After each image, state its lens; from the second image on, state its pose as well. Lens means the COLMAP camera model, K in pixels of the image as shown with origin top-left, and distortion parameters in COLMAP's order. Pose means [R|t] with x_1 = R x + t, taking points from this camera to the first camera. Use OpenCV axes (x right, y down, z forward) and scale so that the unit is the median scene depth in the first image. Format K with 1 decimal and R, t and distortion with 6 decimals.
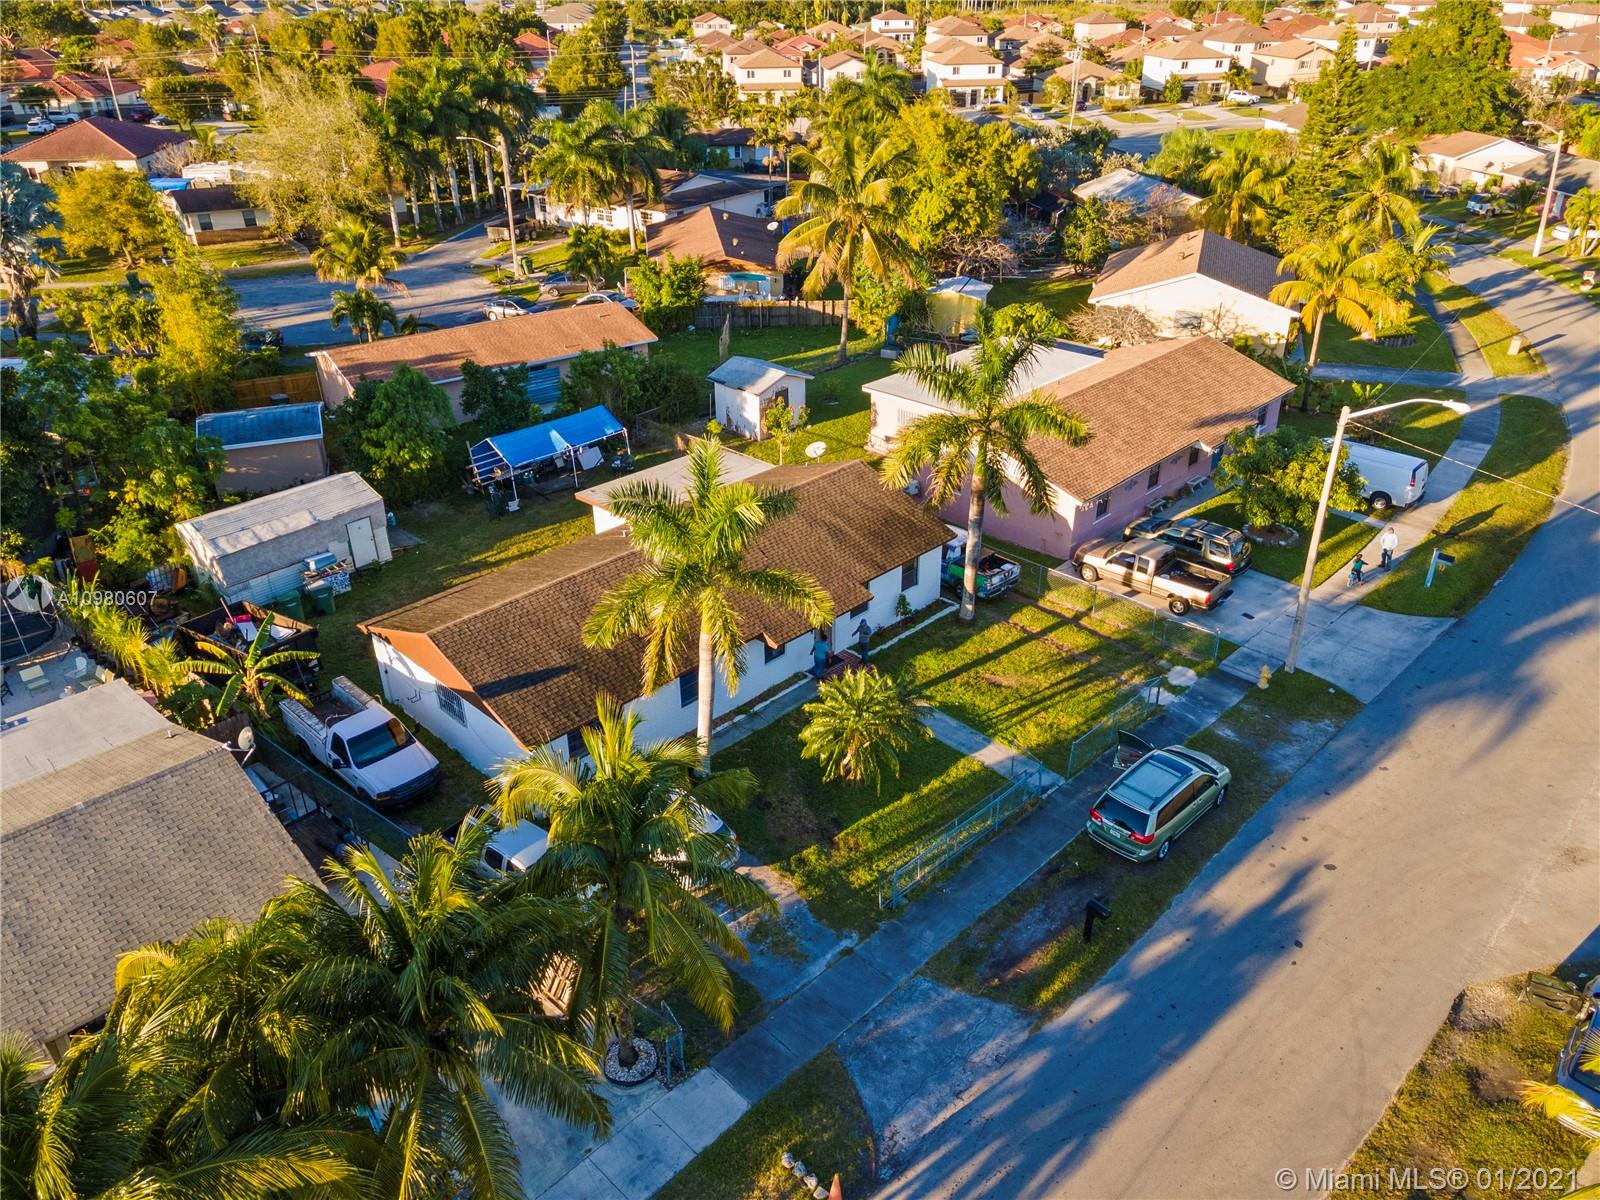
lens RADIAL K [[1158.2, 0, 805.9], [0, 1158.2, 607.1], [0, 0, 1]] dist [0.008755, 0.064765]
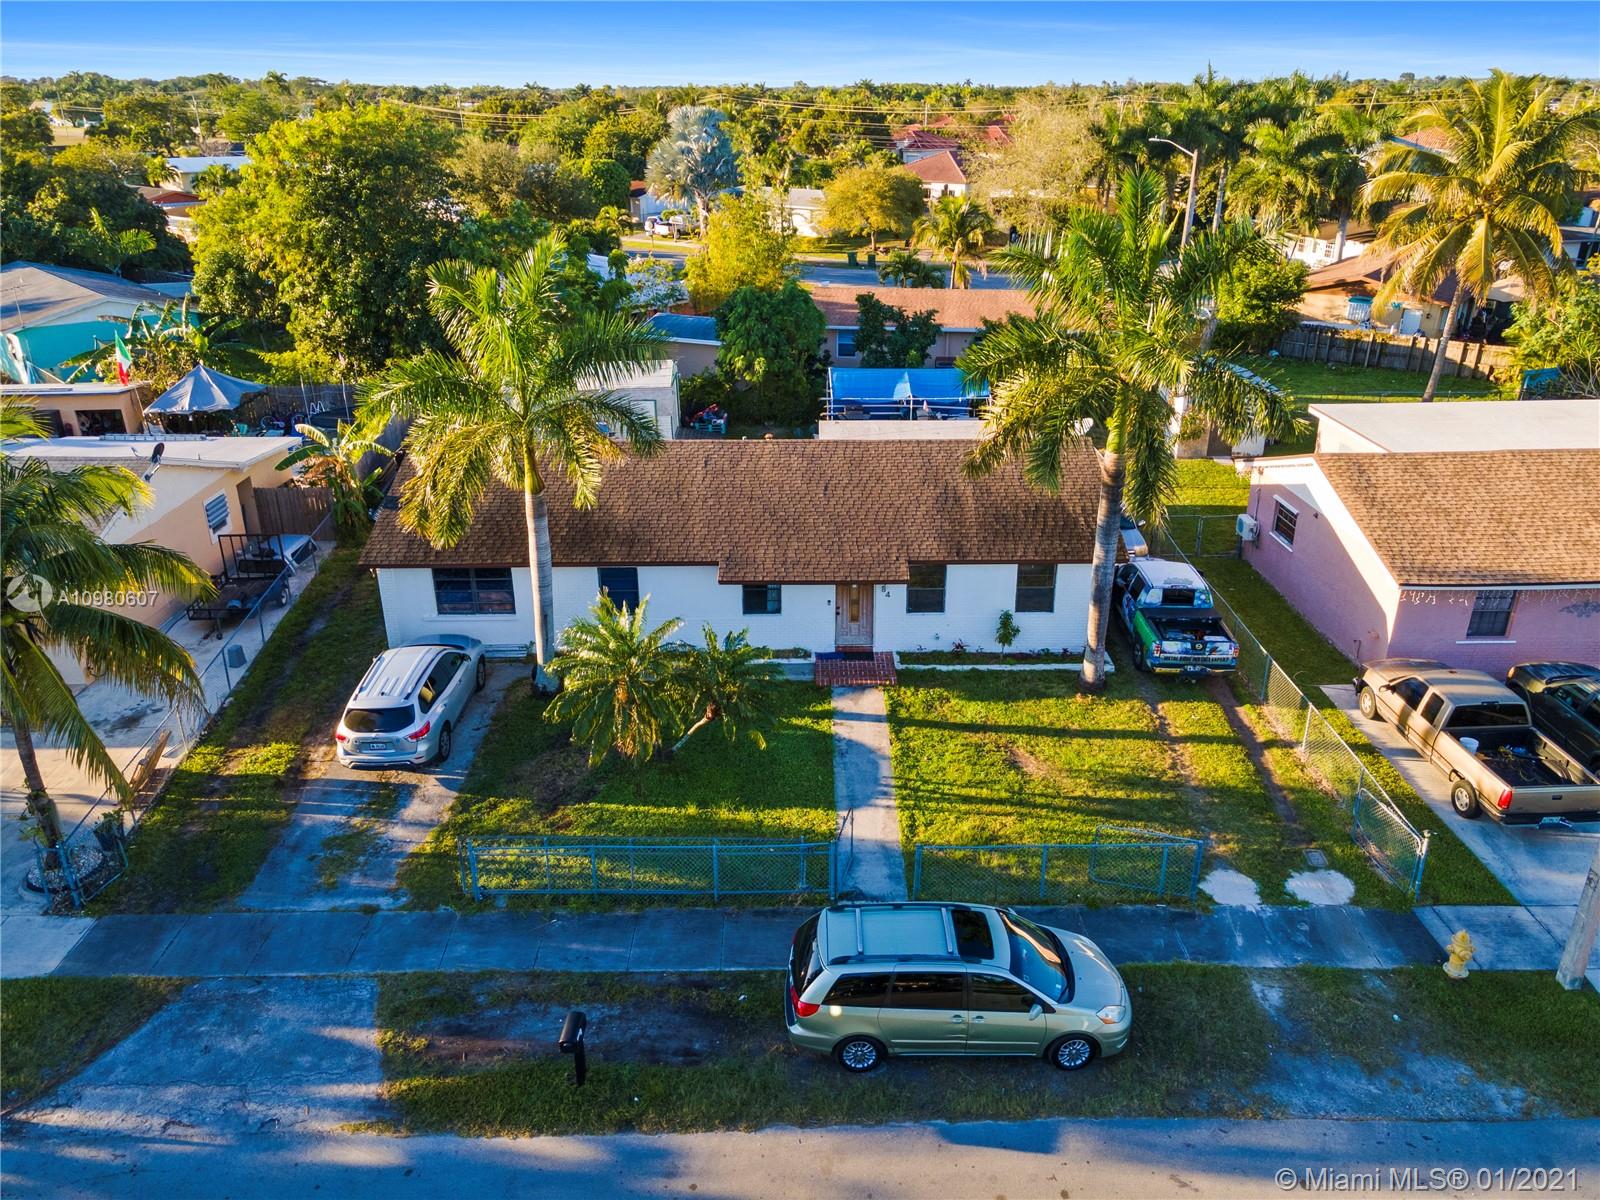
lens RADIAL K [[1158.2, 0, 805.9], [0, 1158.2, 607.1], [0, 0, 1]] dist [0.008755, 0.064765]
pose [[0.708004, 0.291868, -0.643073, 0.418080], [-0.344280, 0.937712, 0.046553, -0.004073], [0.616605, 0.188437, 0.764388, 0.378657]]
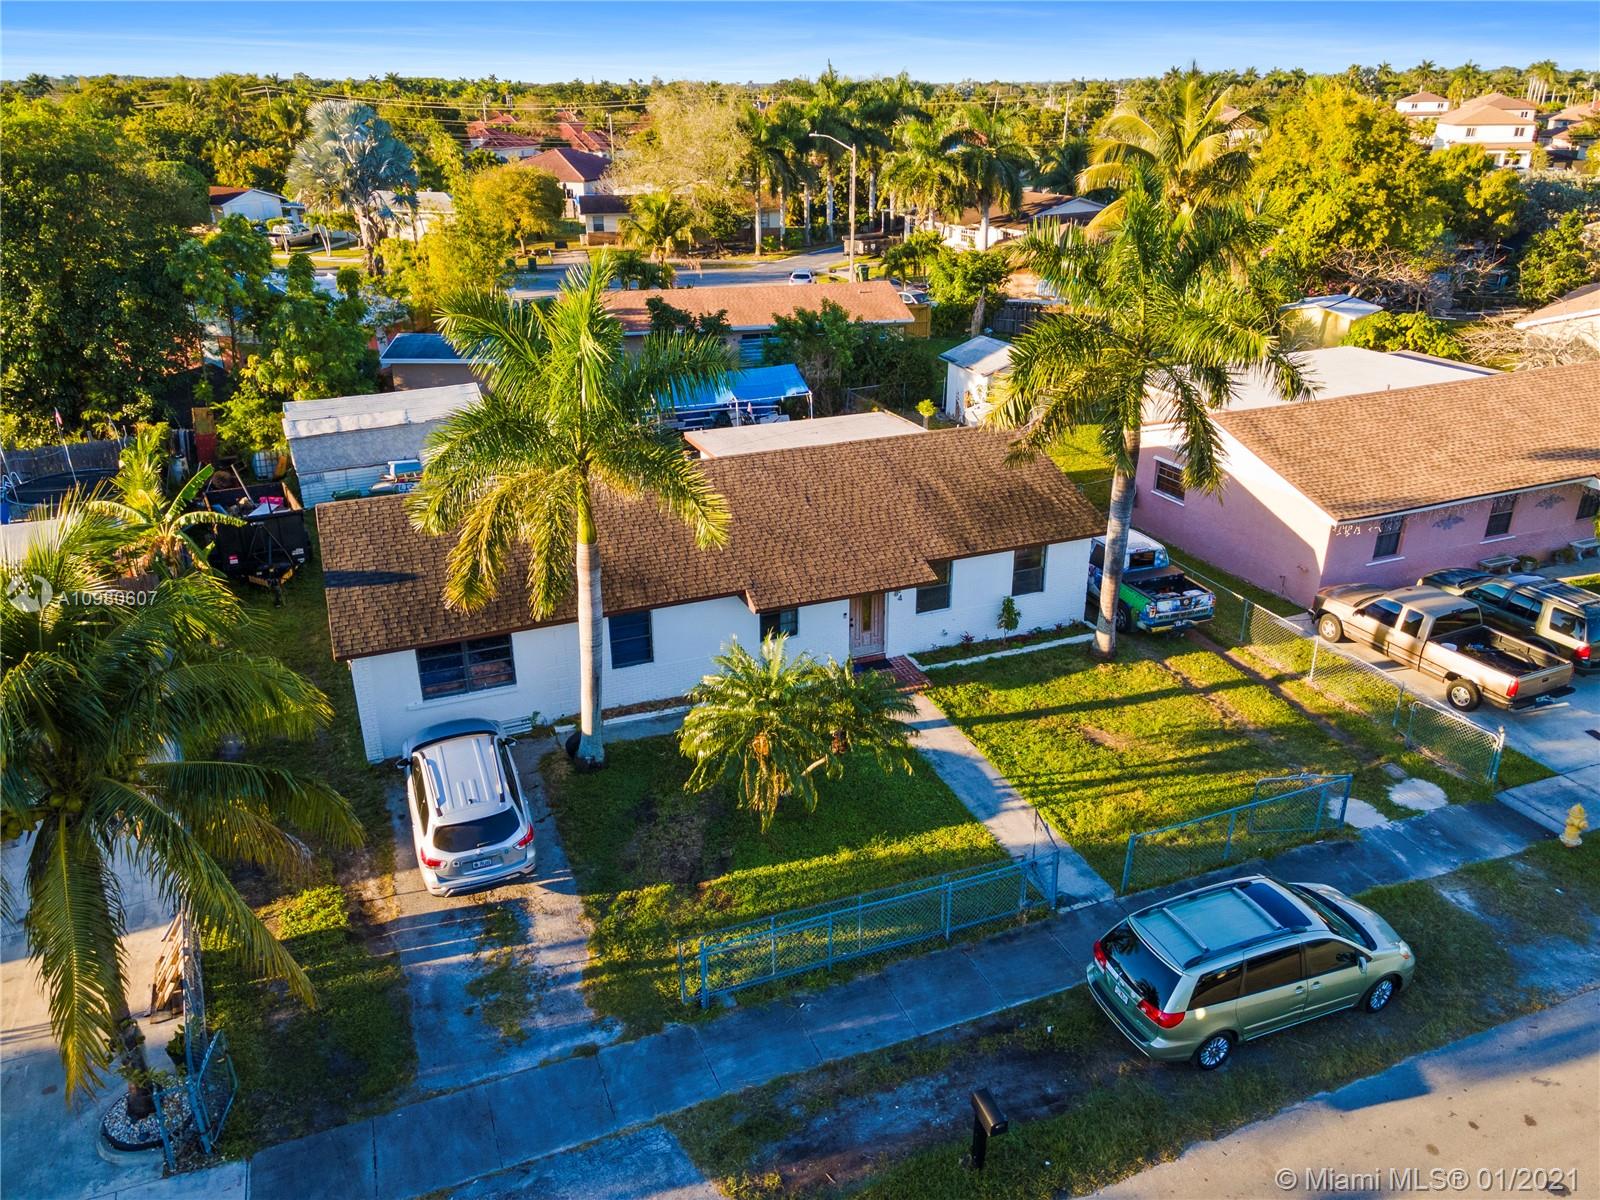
lens RADIAL K [[1158.2, 0, 805.9], [0, 1158.2, 607.1], [0, 0, 1]] dist [0.008755, 0.064765]
pose [[0.918454, 0.164703, -0.359604, 0.212088], [-0.193320, 0.980110, -0.044850, 0.047651], [0.345065, 0.110712, 0.932026, 0.288334]]
